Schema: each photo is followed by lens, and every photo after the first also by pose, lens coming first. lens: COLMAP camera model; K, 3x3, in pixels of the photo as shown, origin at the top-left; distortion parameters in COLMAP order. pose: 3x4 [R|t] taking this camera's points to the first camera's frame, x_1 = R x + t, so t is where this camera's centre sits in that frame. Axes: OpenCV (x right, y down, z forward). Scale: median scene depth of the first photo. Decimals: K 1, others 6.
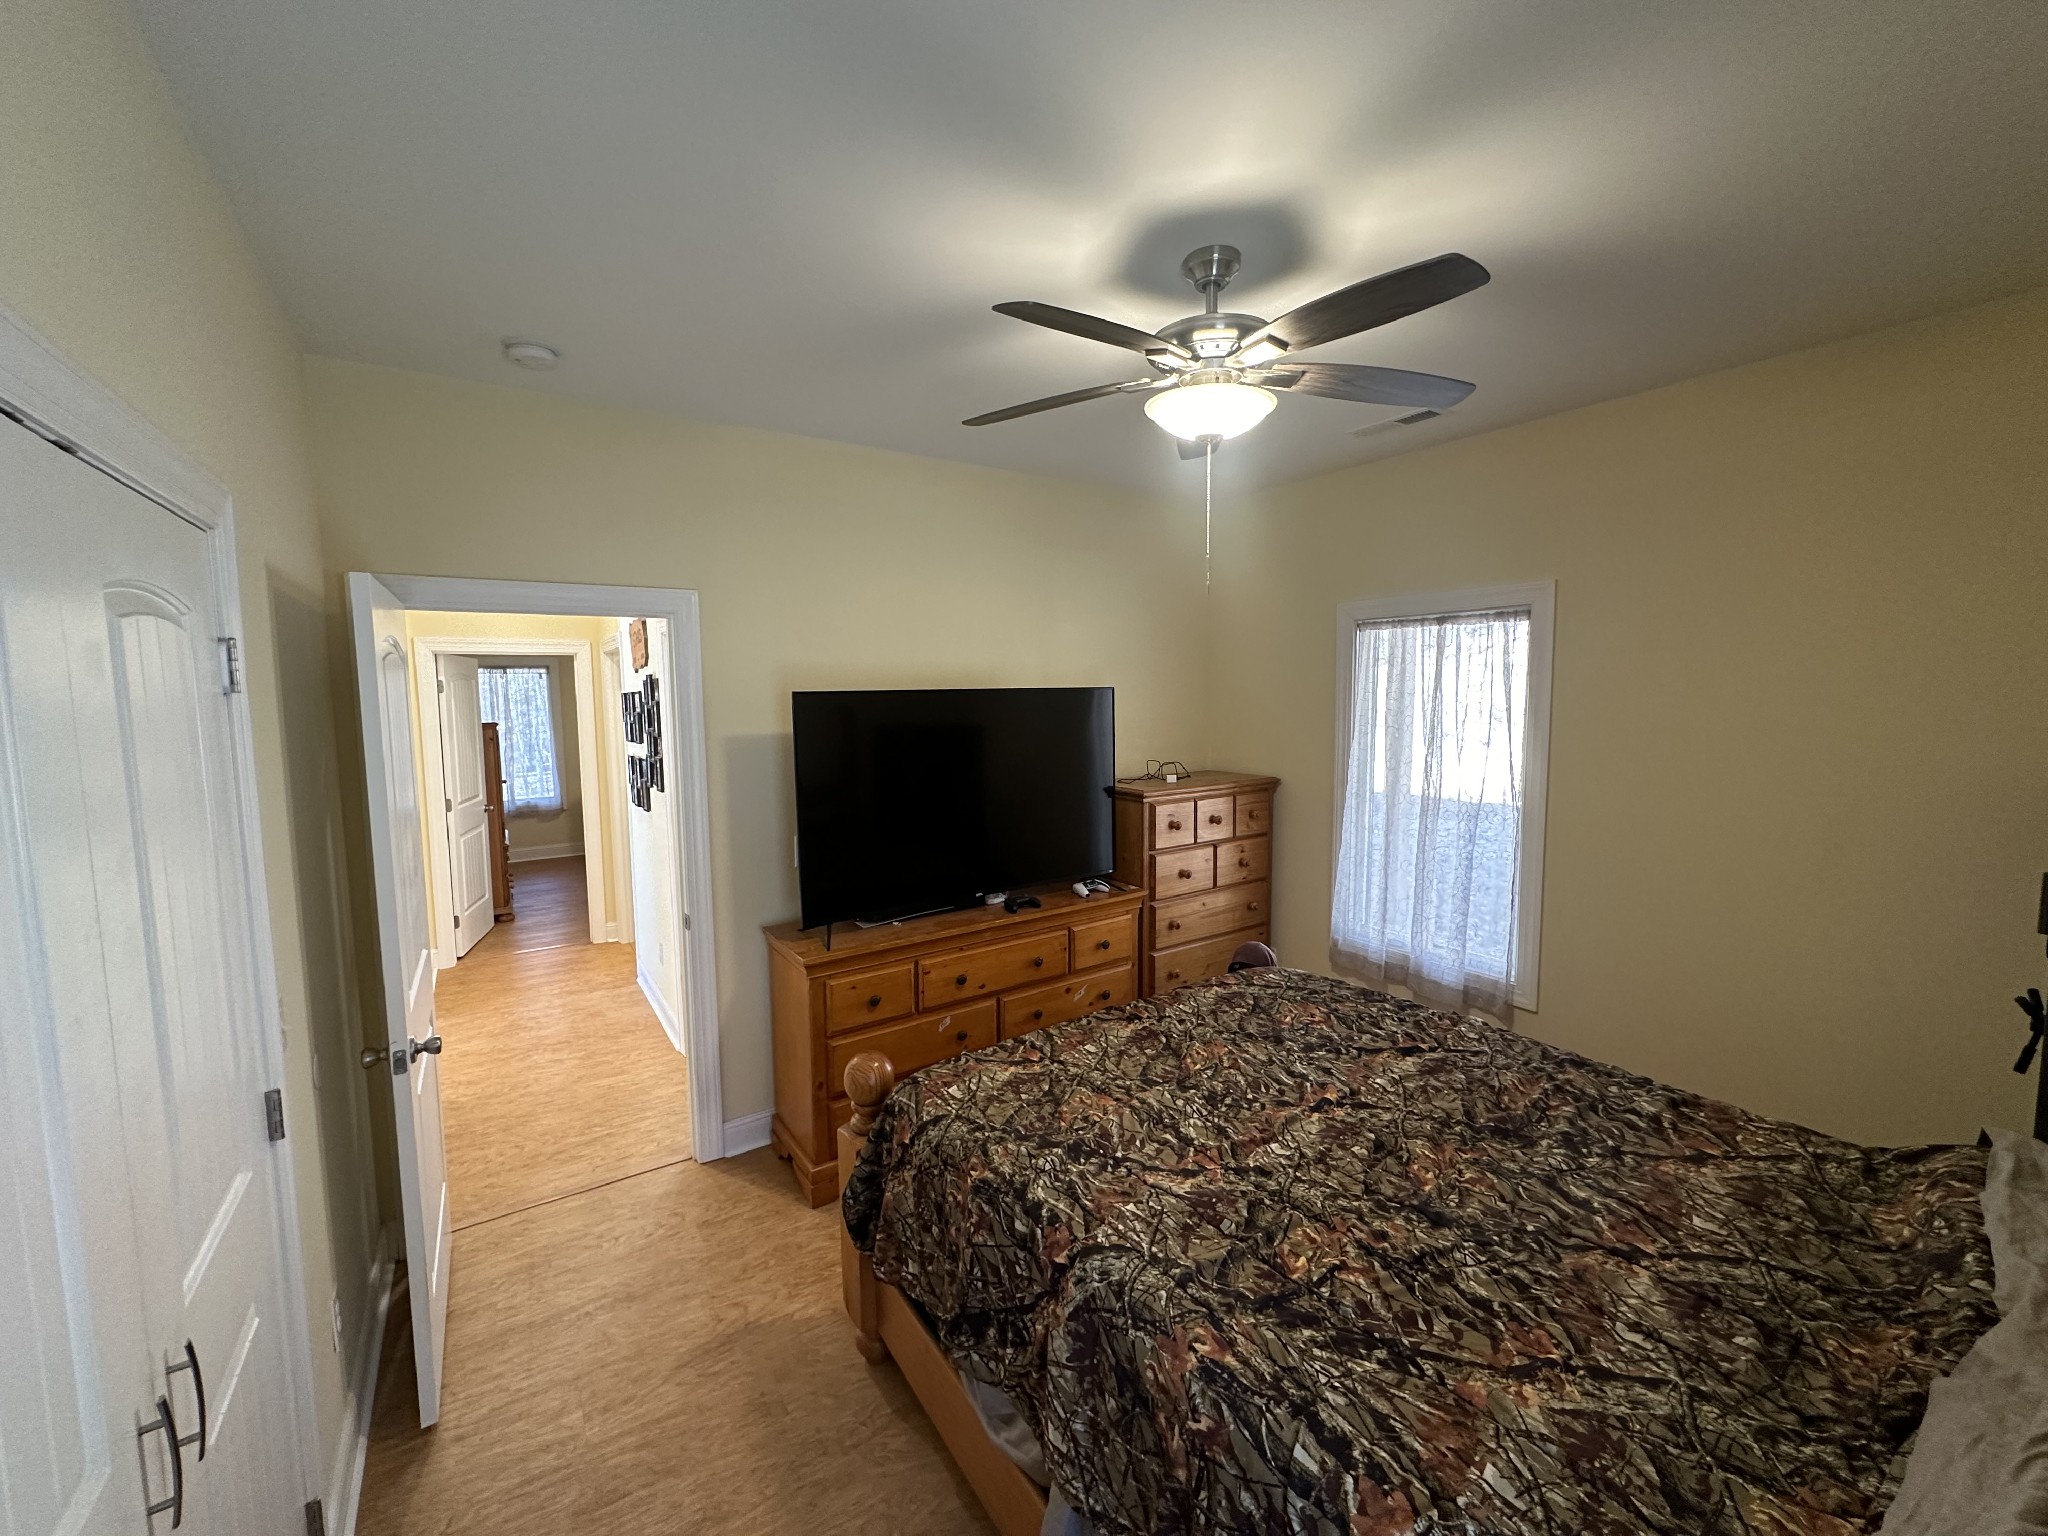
lens RADIAL K [[817.4, 0, 1024.0], [0, 817.4, 768.0], [0, 0, 1]] dist [-0.000492, -0.000063]
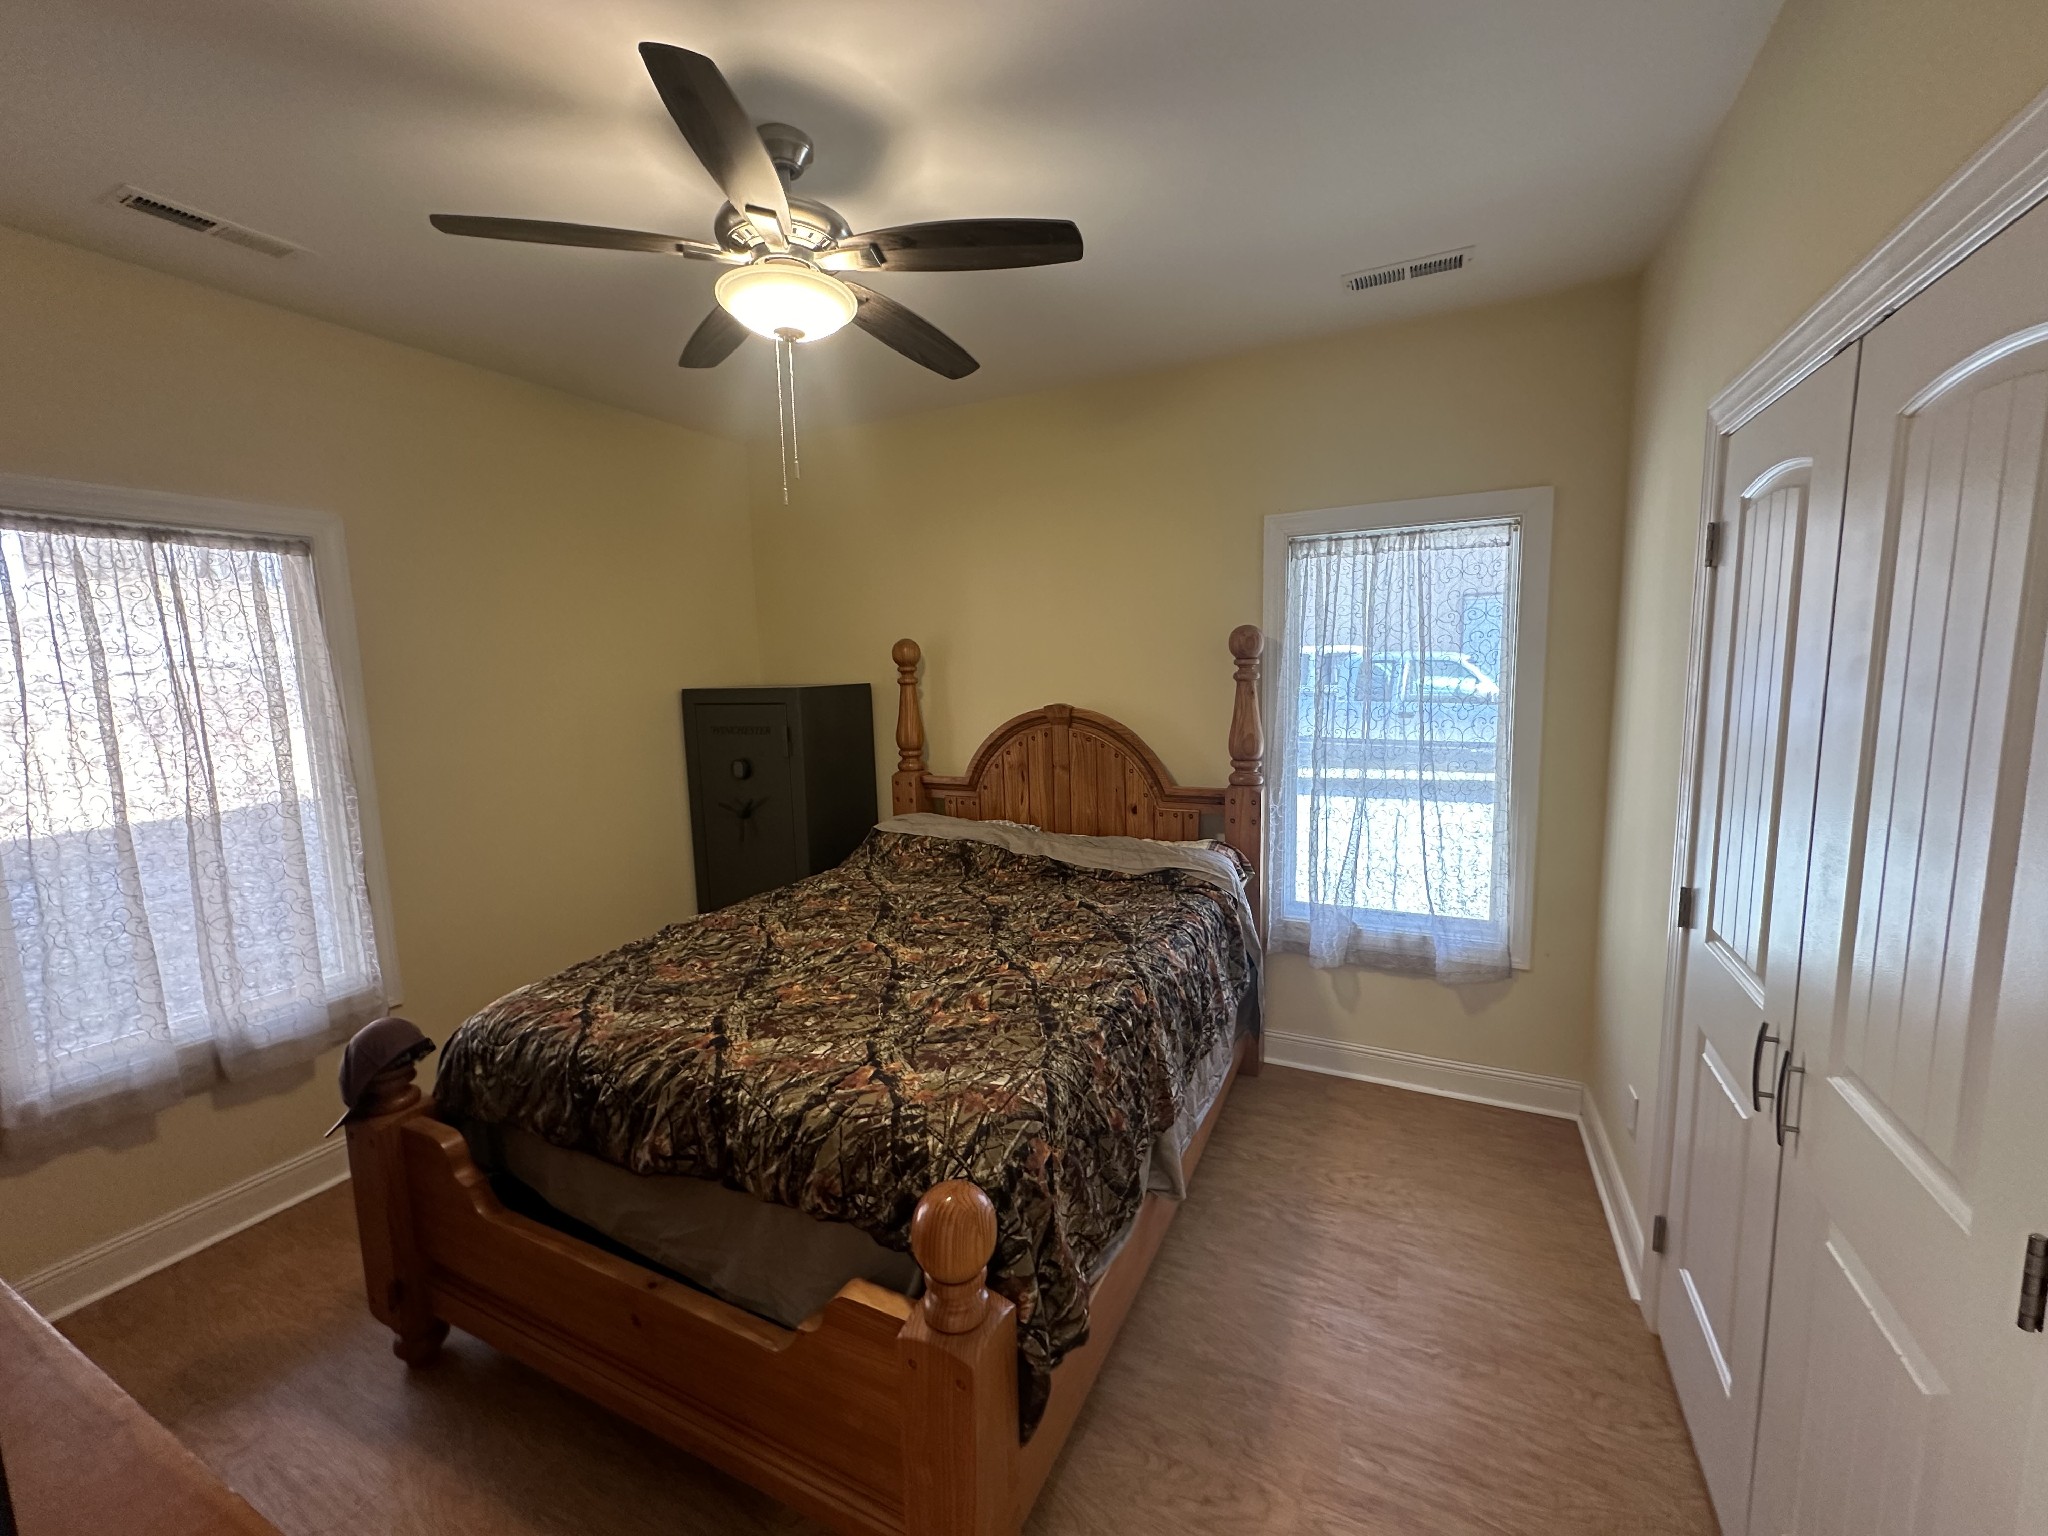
lens RADIAL K [[817.4, 0, 1024.0], [0, 817.4, 768.0], [0, 0, 1]] dist [-0.000492, -0.000063]
pose [[-0.501532, -0.089390, 0.860508, -0.596468], [0.110476, 0.979887, 0.166181, -0.034827], [-0.858056, 0.178410, -0.481570, 1.016621]]
